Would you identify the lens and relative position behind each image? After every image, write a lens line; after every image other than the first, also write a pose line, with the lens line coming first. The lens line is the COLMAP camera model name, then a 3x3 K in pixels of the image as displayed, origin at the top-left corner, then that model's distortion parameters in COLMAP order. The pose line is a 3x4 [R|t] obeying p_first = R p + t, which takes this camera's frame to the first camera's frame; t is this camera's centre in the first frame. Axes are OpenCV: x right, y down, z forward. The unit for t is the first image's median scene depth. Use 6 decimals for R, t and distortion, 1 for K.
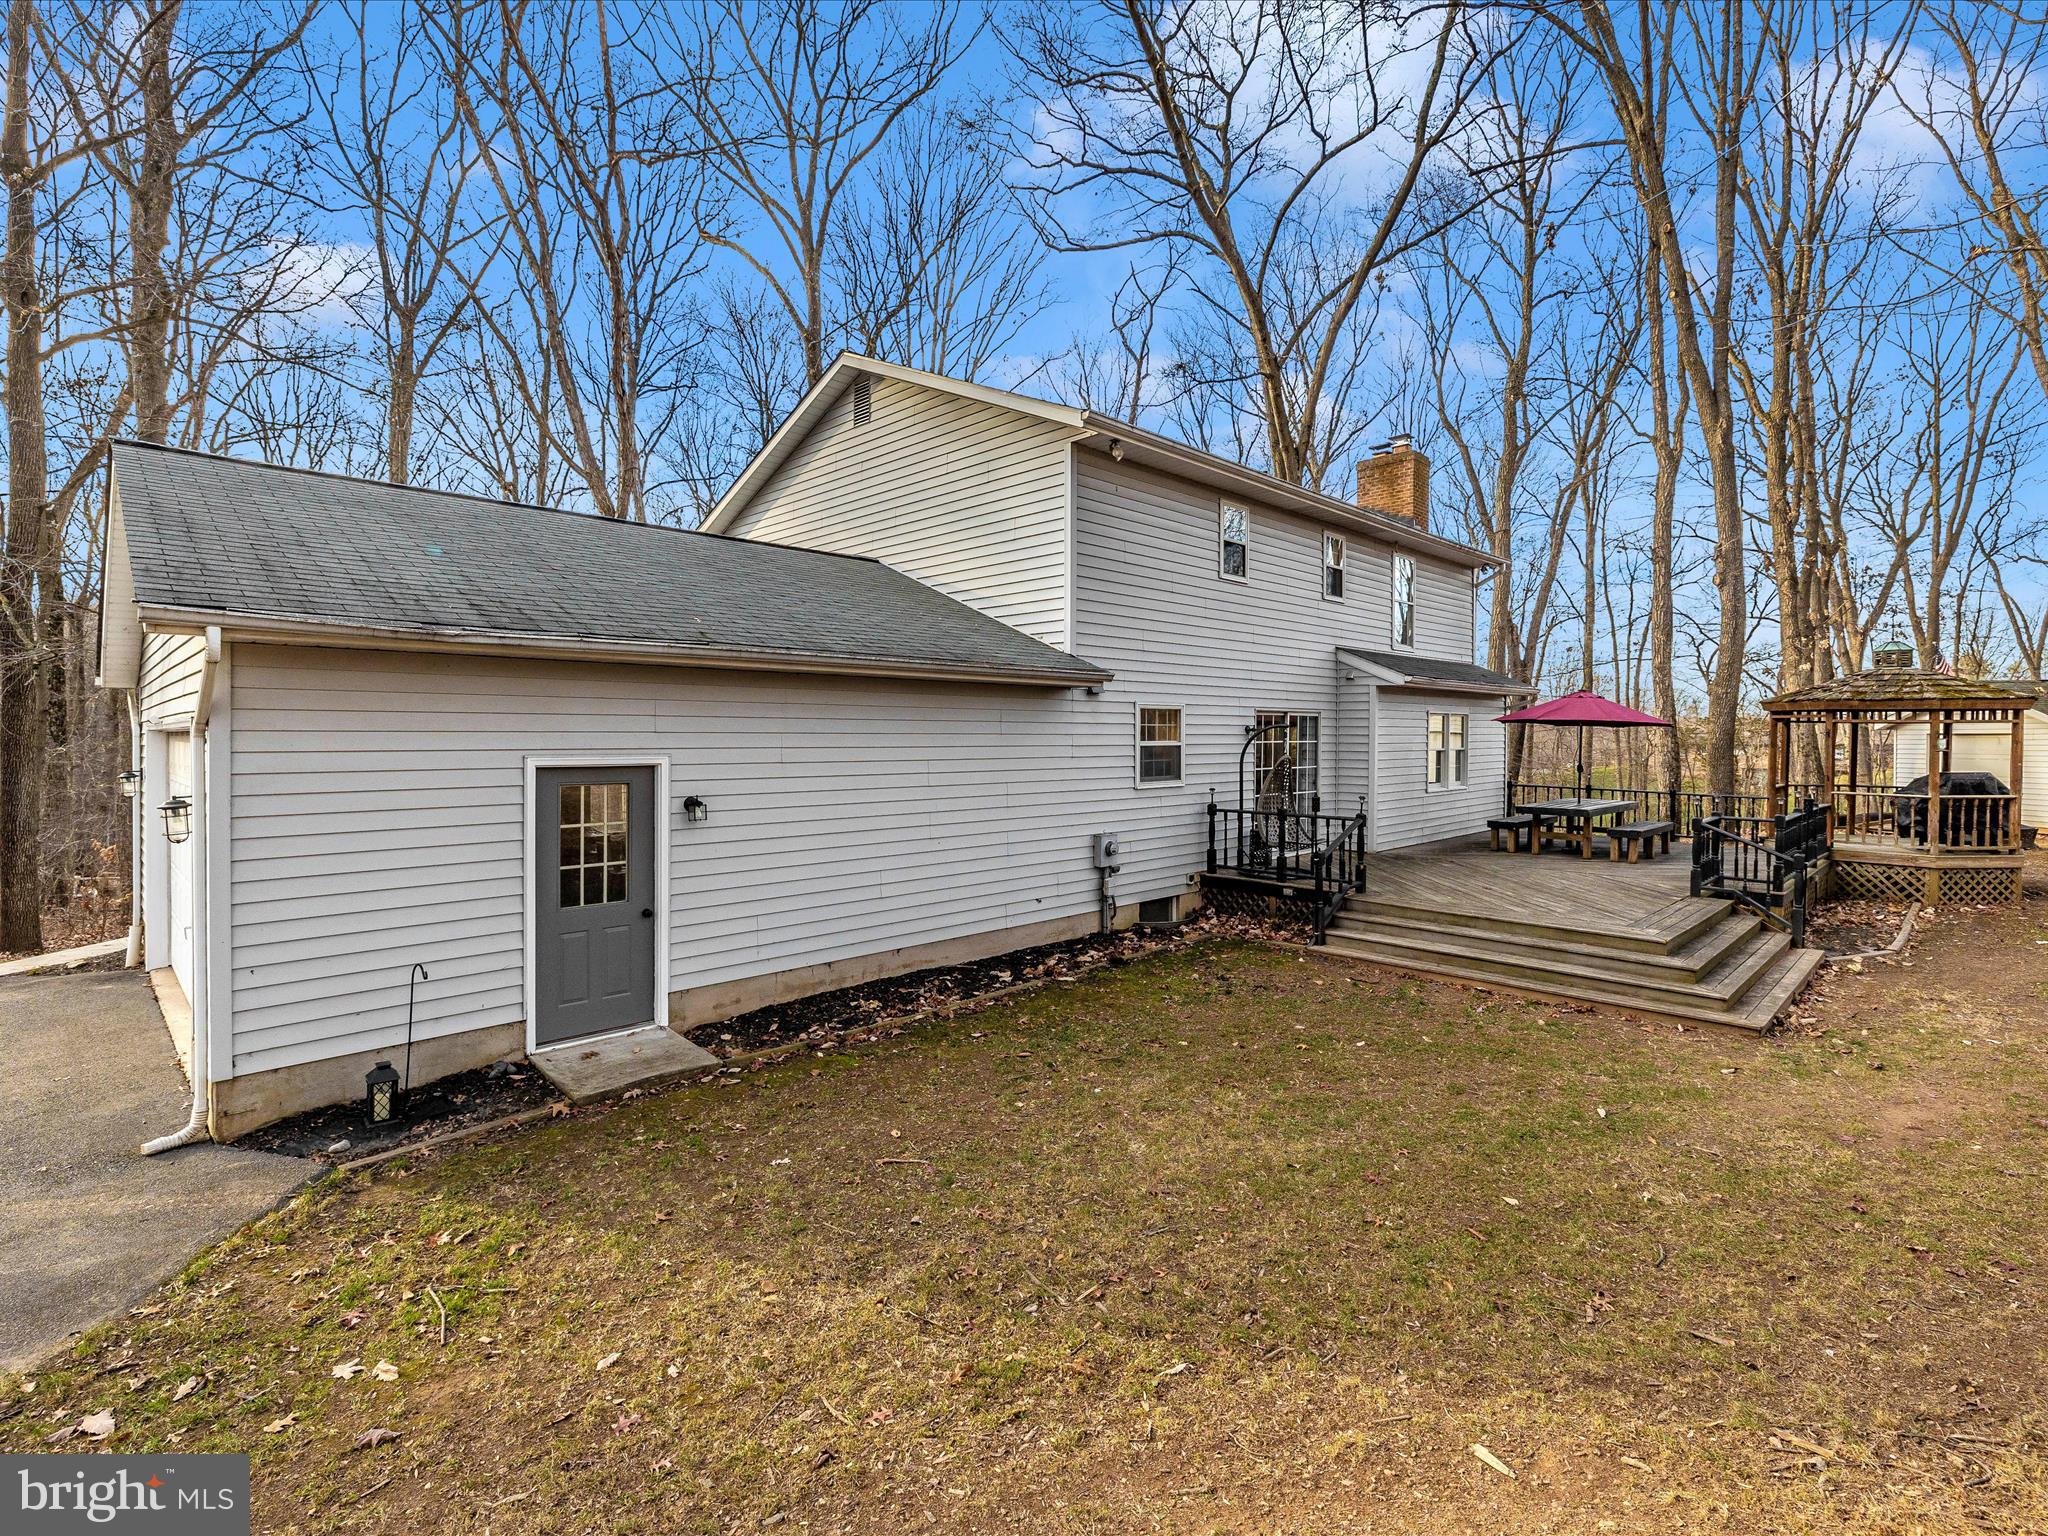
lens RADIAL K [[980.8, 0, 1001.7], [0, 980.8, 731.7], [0, 0, 1]] dist [-0.003876, -0.001076]
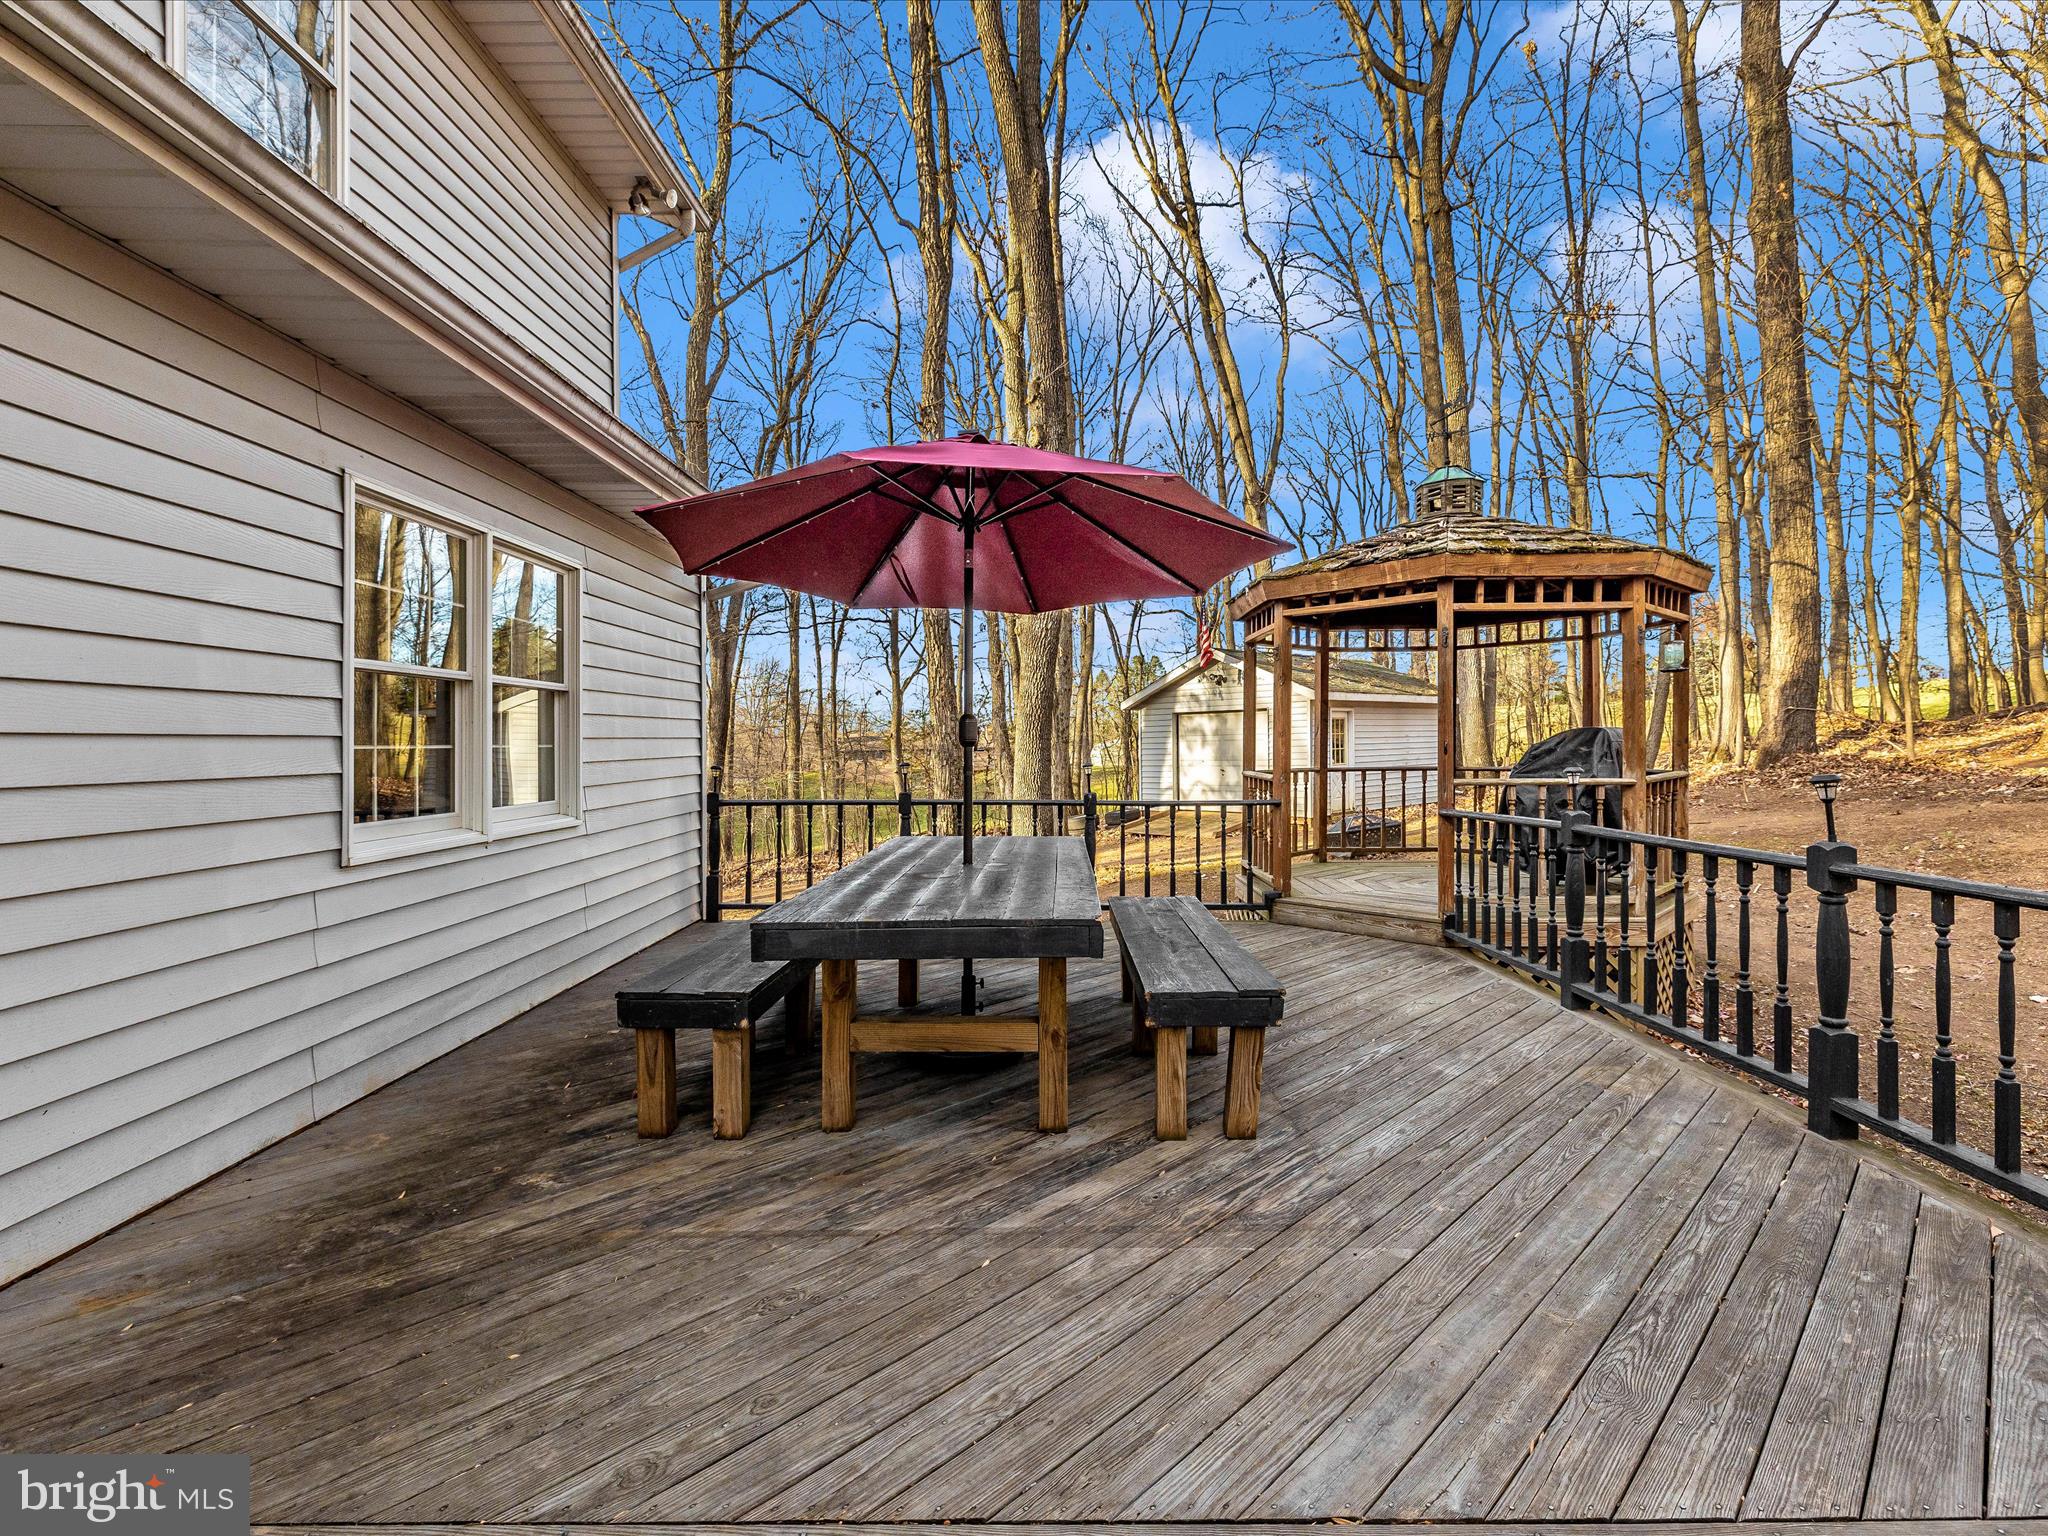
lens RADIAL K [[980.8, 0, 1031.1], [0, 980.8, 751.9], [0, 0, 1]] dist [-0.003876, -0.001076]
pose [[0.698987, -0.019066, 0.714880, 0.393524], [0.020077, 0.999774, 0.007034, 0.039749], [-0.714853, 0.009436, 0.699211, 0.765853]]
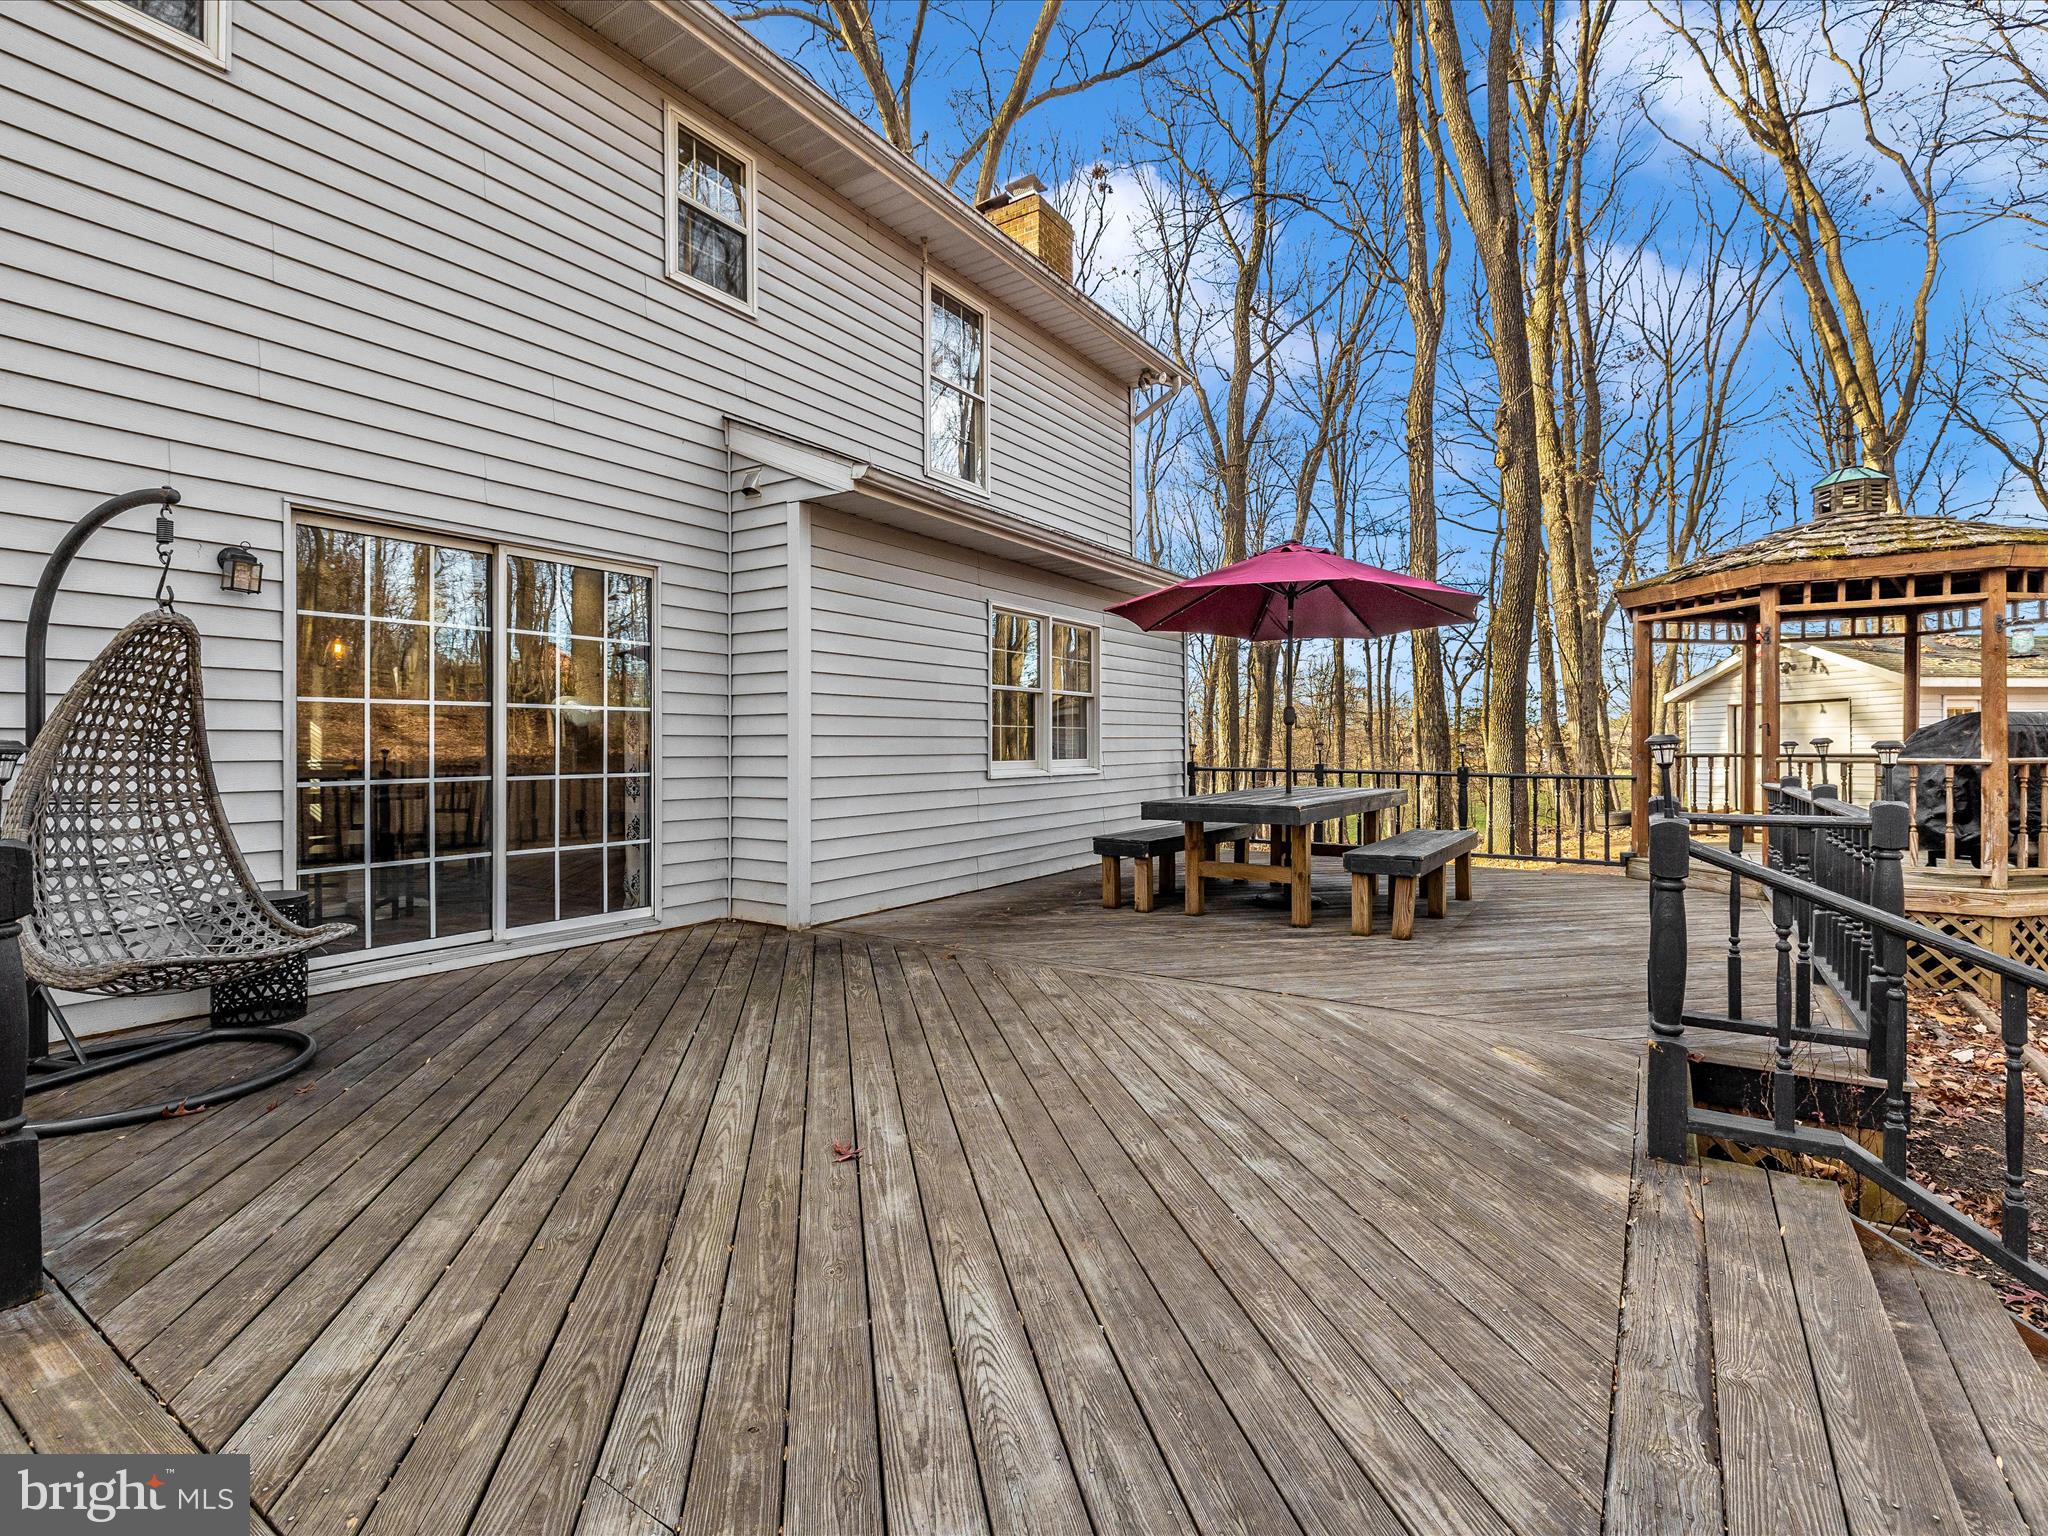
lens RADIAL K [[980.8, 0, 1018.3], [0, 980.8, 730.5], [0, 0, 1]] dist [-0.003876, -0.001076]
pose [[0.976923, -0.004213, 0.213549, 0.354331], [0.009356, 0.999690, -0.023077, 0.051014], [-0.213385, 0.024542, 0.976660, 0.558380]]
